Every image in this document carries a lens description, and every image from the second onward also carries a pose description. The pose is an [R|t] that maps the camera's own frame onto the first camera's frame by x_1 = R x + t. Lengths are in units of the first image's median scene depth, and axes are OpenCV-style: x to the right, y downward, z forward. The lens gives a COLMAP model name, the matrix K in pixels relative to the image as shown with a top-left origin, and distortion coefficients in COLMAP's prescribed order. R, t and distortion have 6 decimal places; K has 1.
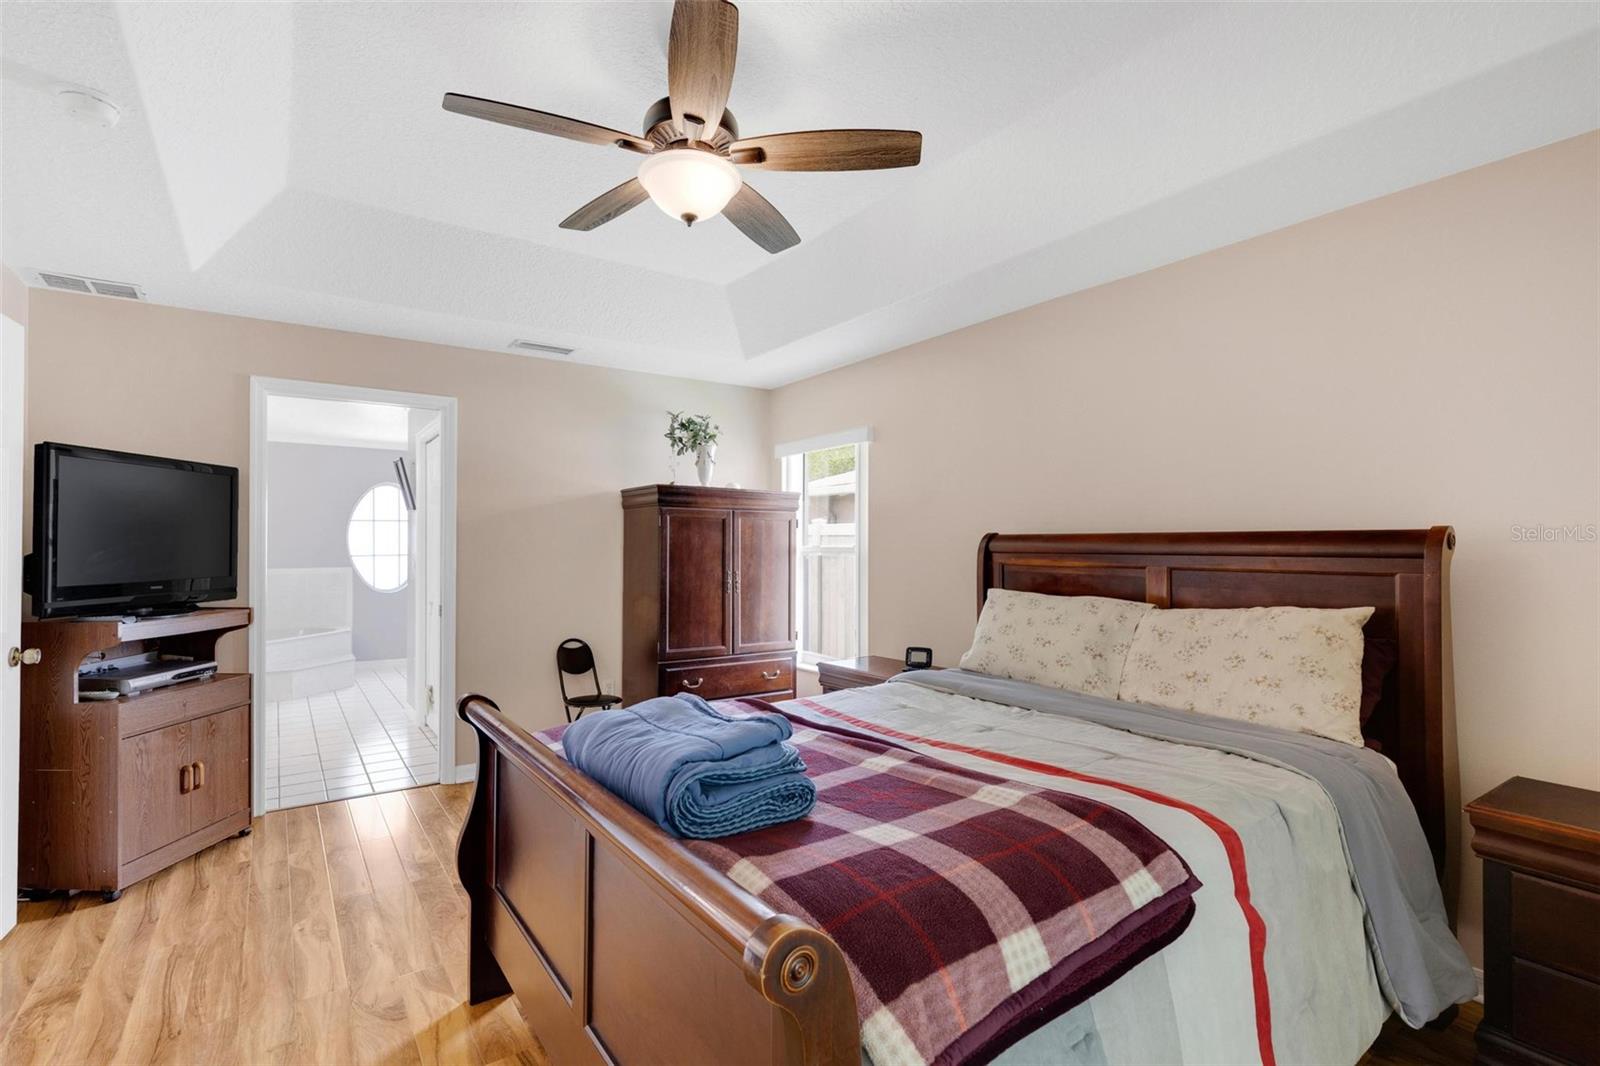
lens RADIAL K [[731.3, 0, 800.8], [0, 731.3, 535.9], [0, 0, 1]] dist [0.005128, 0.000410]
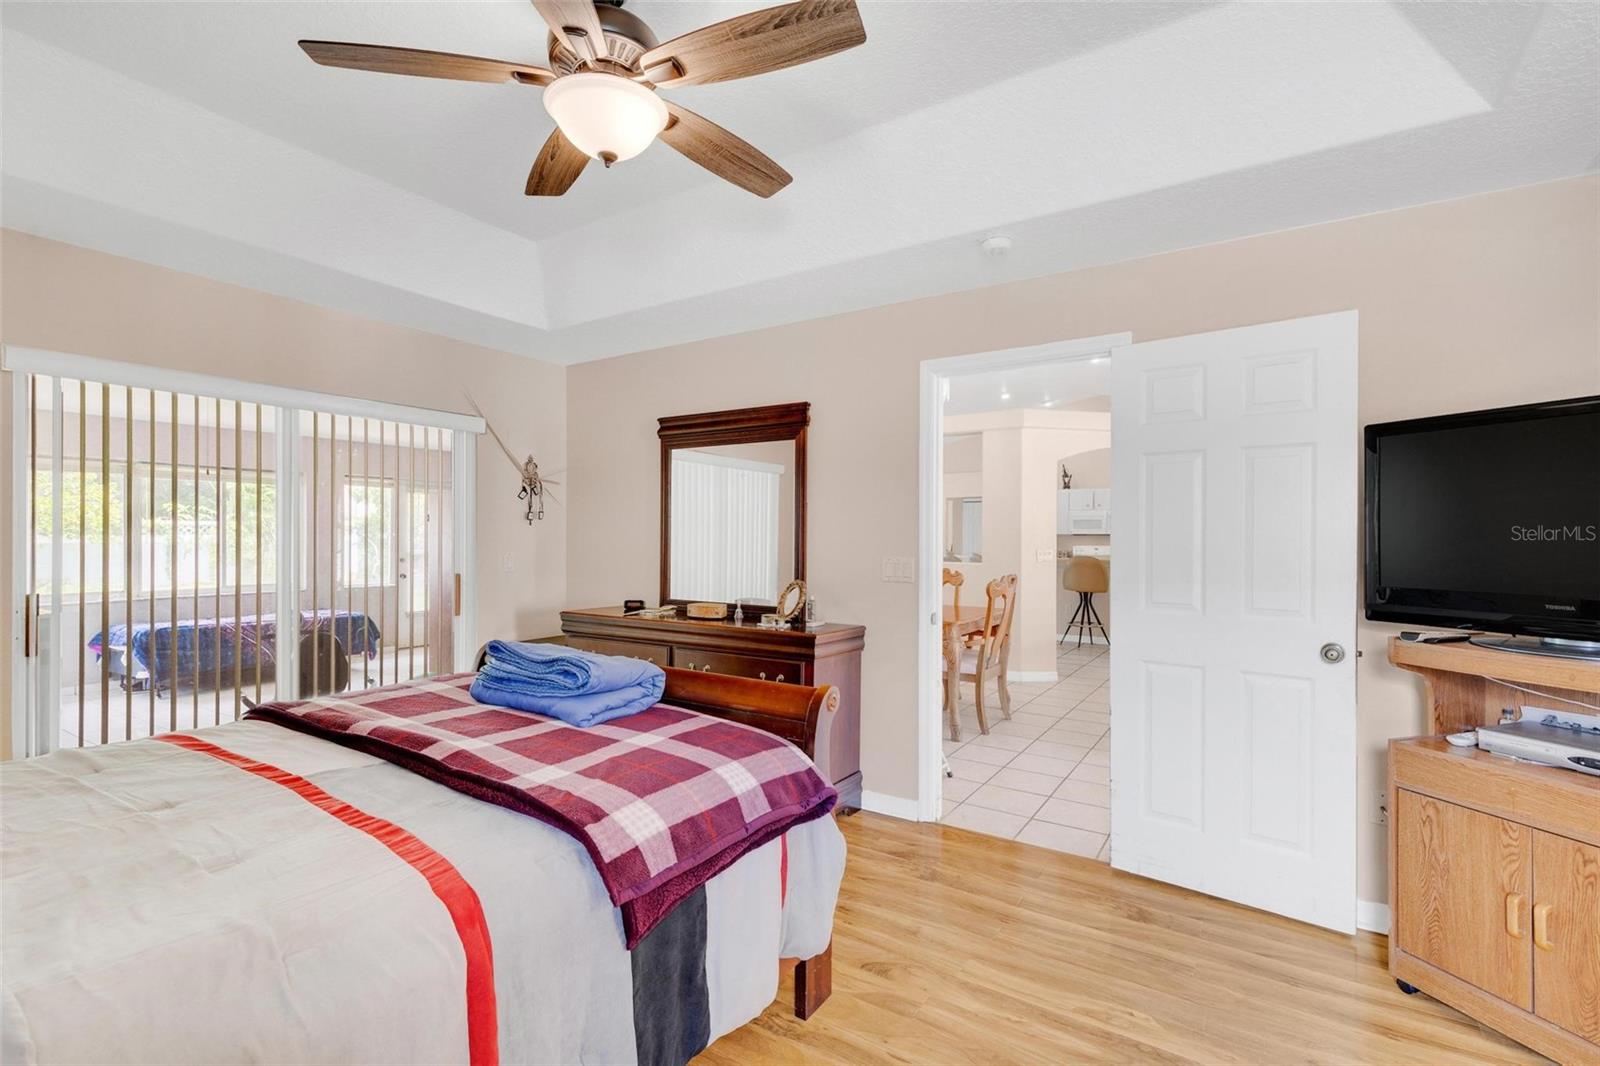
lens RADIAL K [[731.3, 0, 797.7], [0, 731.3, 535.0], [0, 0, 1]] dist [0.005128, 0.000410]
pose [[-0.936964, -0.006189, -0.349371, -0.057413], [-0.002282, 0.999930, -0.011594, 0.021618], [0.349418, -0.010066, -0.936913, 1.792834]]
